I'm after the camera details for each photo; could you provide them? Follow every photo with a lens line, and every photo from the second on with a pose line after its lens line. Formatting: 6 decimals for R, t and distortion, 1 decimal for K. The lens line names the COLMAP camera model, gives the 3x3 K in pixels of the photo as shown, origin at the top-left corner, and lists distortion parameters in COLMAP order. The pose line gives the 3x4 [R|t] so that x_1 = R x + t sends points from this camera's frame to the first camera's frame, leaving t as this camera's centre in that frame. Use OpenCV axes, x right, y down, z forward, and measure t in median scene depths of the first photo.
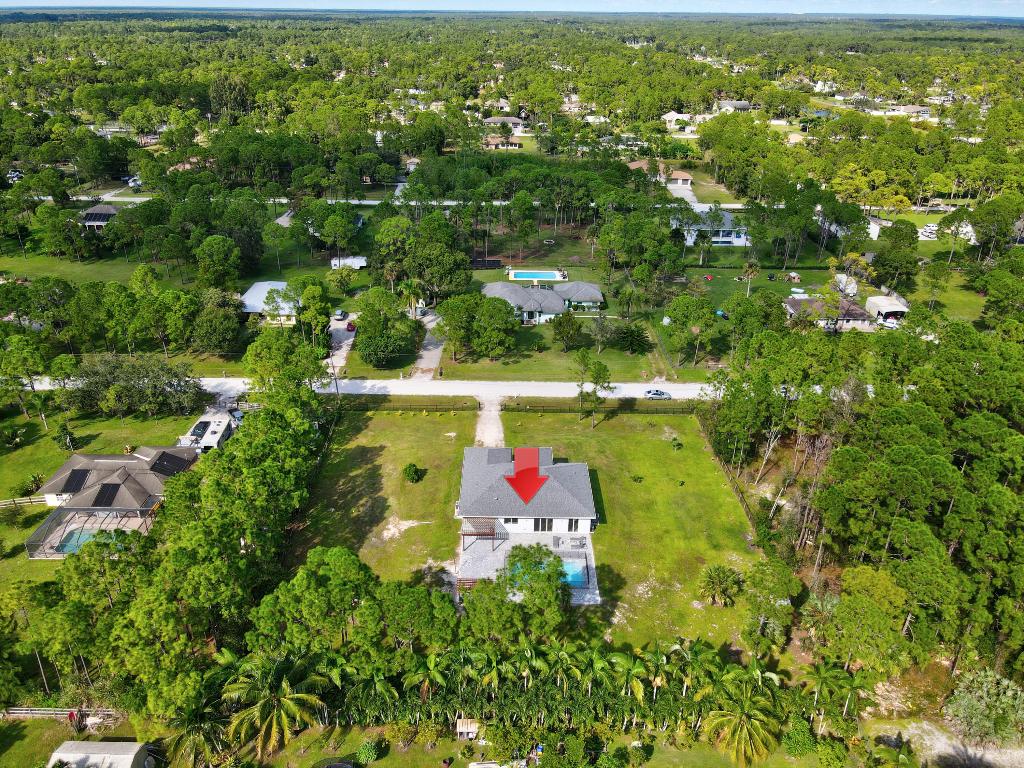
lens RADIAL K [[753.2, 0, 500.7], [0, 753.2, 385.9], [0, 0, 1]] dist [-0.002065, 0.000853]
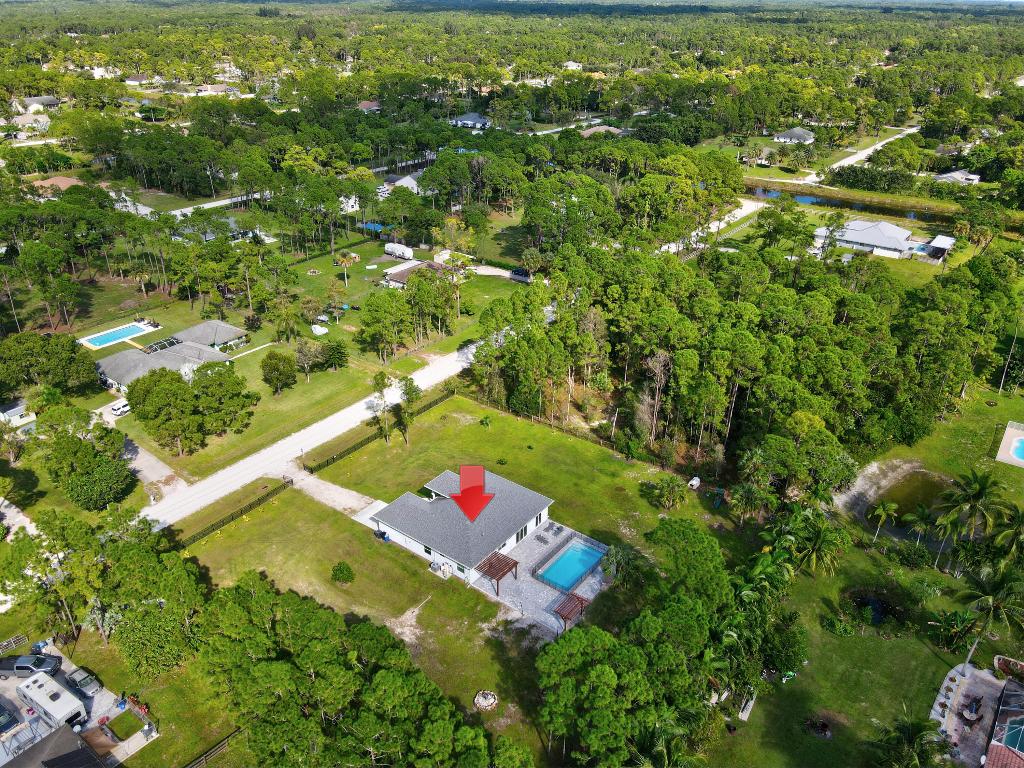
lens RADIAL K [[753.2, 0, 500.7], [0, 753.2, 385.9], [0, 0, 1]] dist [-0.002065, 0.000853]
pose [[0.598324, -0.367324, 0.712097, -0.580308], [0.351576, 0.918960, 0.178627, -0.180027], [-0.720002, 0.143480, 0.678978, 0.286872]]
